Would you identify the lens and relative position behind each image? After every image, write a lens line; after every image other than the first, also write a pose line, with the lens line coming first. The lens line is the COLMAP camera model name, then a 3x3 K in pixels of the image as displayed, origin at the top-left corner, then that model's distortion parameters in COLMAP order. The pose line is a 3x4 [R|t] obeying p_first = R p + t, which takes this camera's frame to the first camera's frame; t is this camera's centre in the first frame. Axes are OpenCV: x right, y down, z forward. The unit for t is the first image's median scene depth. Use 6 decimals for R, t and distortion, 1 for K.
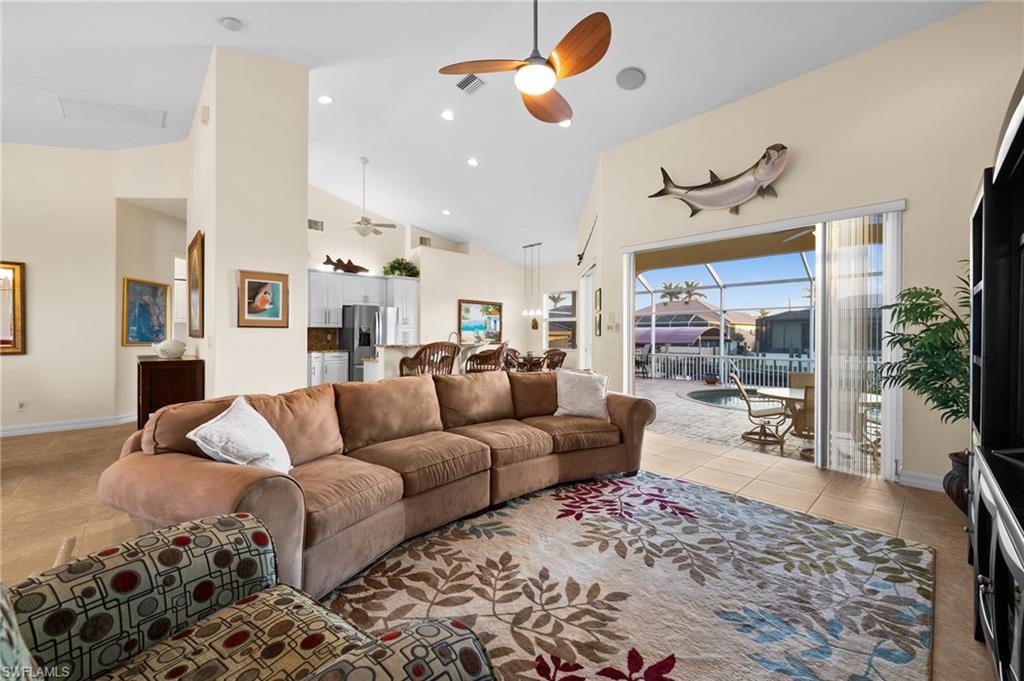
lens RADIAL K [[404.7, 0, 511.6], [0, 404.7, 335.4], [0, 0, 1]] dist [-0.002890, 0.000465]
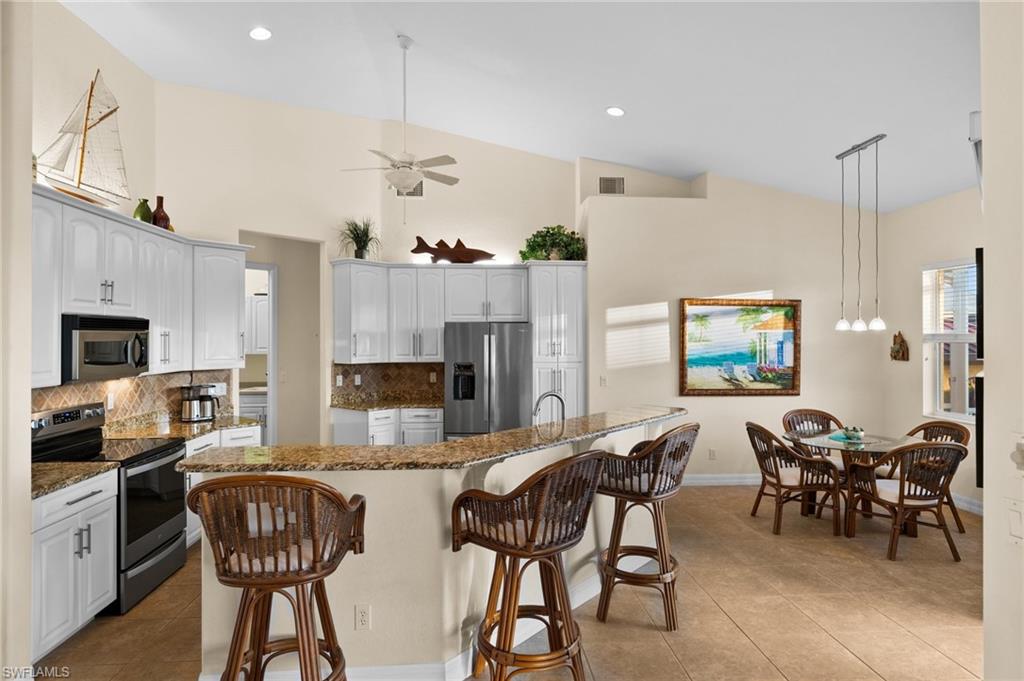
lens RADIAL K [[568.4, 0, 510.6], [0, 568.4, 337.3], [0, 0, 1]] dist [-0.002493, 0.001416]
pose [[0.780524, -0.005483, -0.625102, 0.333507], [0.002404, 0.999980, -0.005770, -0.111226], [0.625122, 0.003000, 0.780522, 1.000403]]
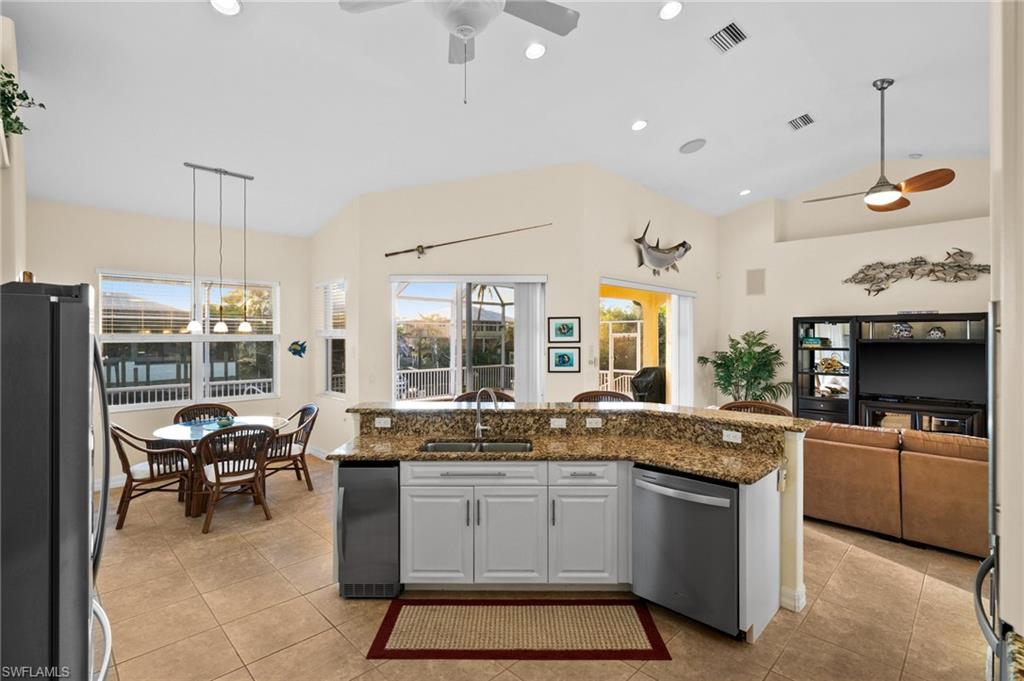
lens RADIAL K [[491.7, 0, 508.3], [0, 491.7, 337.3], [0, 0, 1]] dist [-0.003855, -0.000383]
pose [[-0.029618, -0.003193, 0.999556, -1.279212], [0.001348, 0.999994, 0.003234, -0.120874], [-0.999560, 0.001443, -0.029614, 1.855135]]
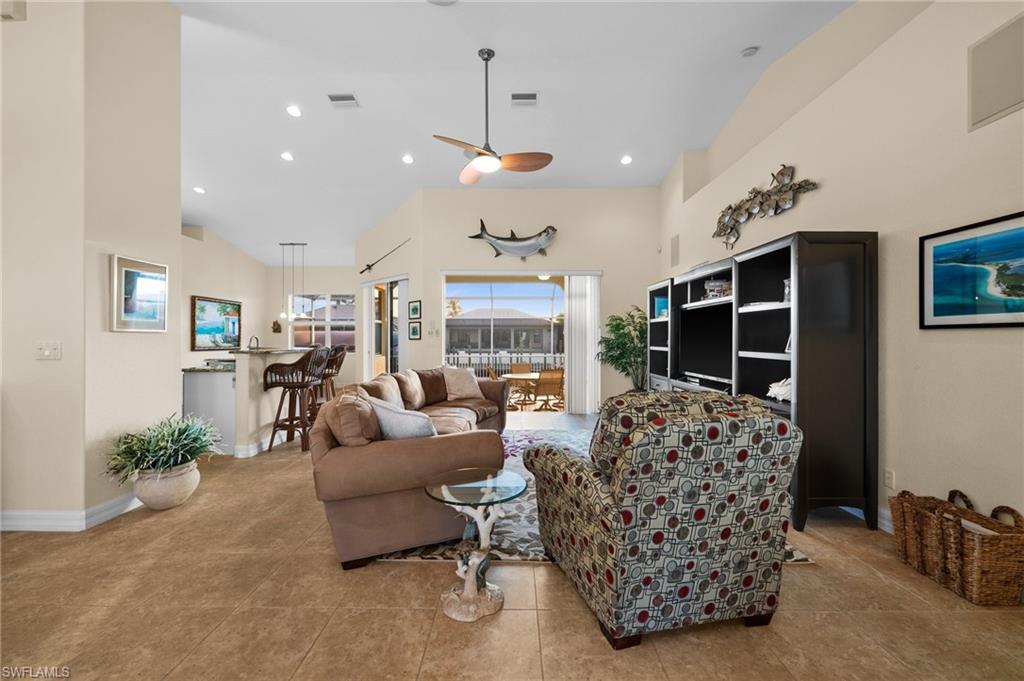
lens RADIAL K [[404.7, 0, 510.8], [0, 404.7, 340.4], [0, 0, 1]] dist [-0.002890, 0.000465]
pose [[0.690646, -0.007075, 0.723158, -0.741269], [0.003662, 0.999974, 0.006286, -0.005020], [-0.723184, -0.001693, 0.690654, -0.053968]]
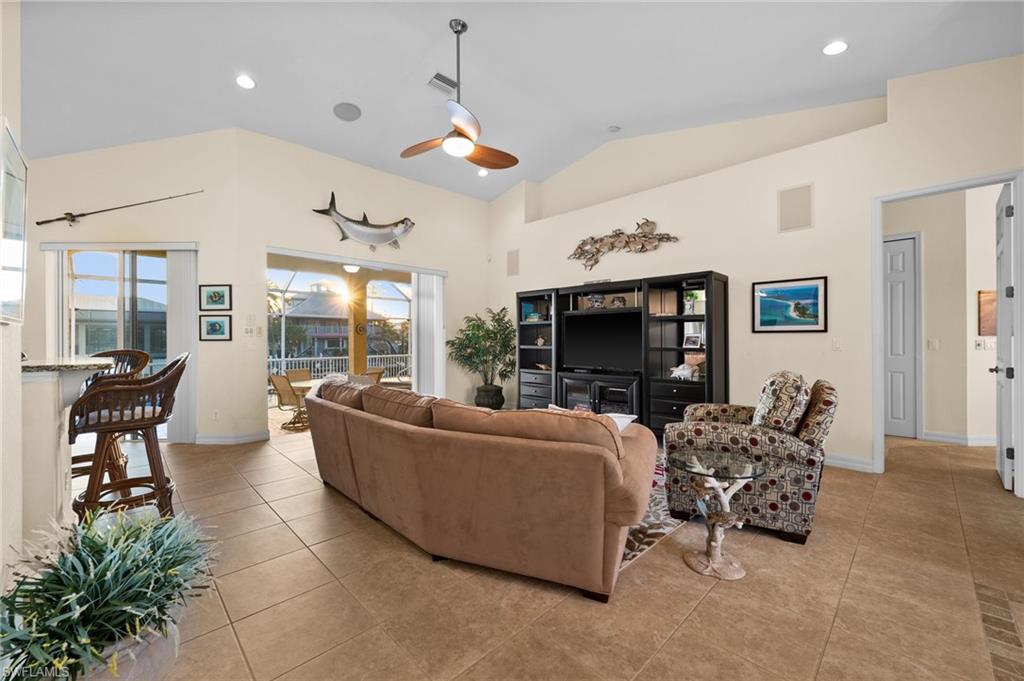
lens RADIAL K [[404.7, 0, 511.4], [0, 404.7, 339.6], [0, 0, 1]] dist [-0.002890, 0.000465]
pose [[-0.022298, -0.005554, 0.999736, -1.002982], [0.003918, 0.999976, 0.005643, -0.006236], [-0.999744, 0.004043, -0.022276, 0.679743]]
